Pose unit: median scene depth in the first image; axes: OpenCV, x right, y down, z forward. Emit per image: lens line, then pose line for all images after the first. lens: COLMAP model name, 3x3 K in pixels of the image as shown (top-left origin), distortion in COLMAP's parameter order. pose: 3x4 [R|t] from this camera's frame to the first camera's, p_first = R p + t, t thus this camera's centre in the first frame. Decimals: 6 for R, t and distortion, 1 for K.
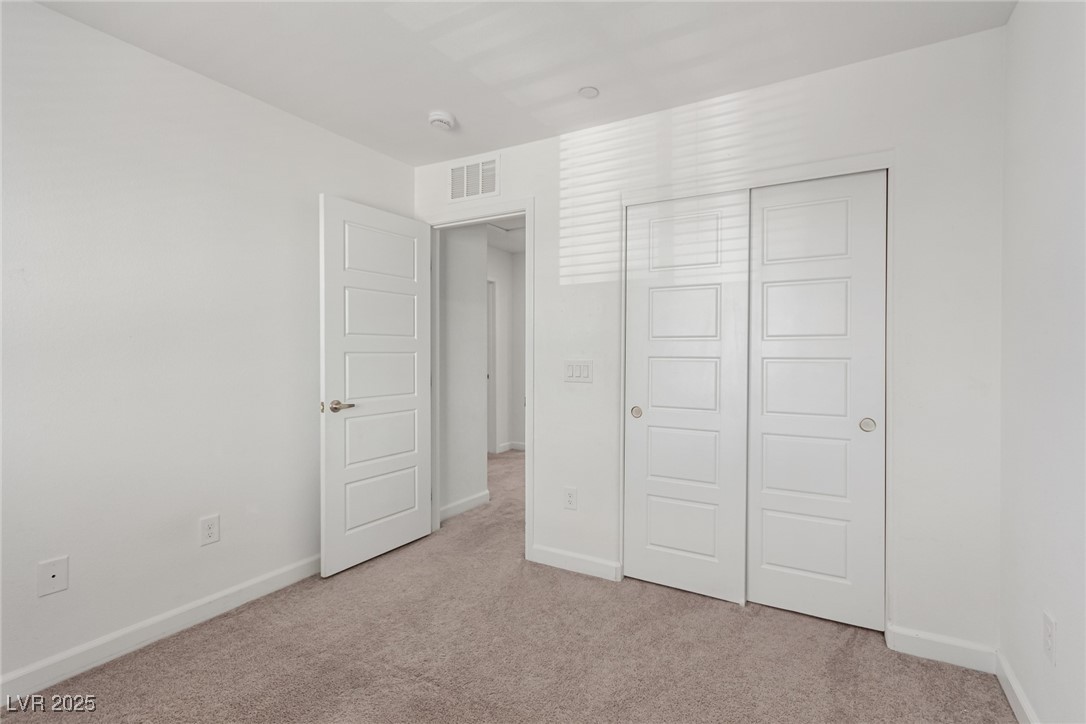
lens RADIAL K [[501.4, 0, 575.2], [0, 501.4, 356.7], [0, 0, 1]] dist [0.000842, 0.000138]
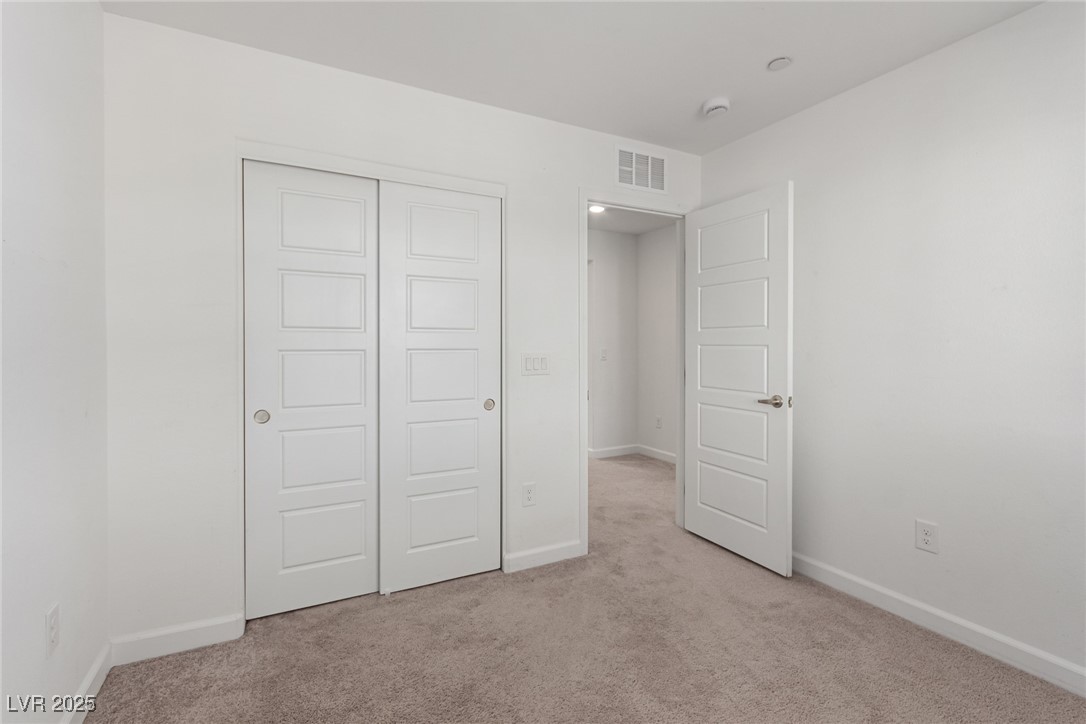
lens RADIAL K [[501.4, 0, 575.2], [0, 501.4, 356.7], [0, 0, 1]] dist [0.000842, 0.000138]
pose [[0.570117, -0.013748, 0.821448, -0.289910], [-0.002017, 0.999834, 0.018133, -0.001251], [-0.821561, -0.011995, 0.569994, 0.143785]]
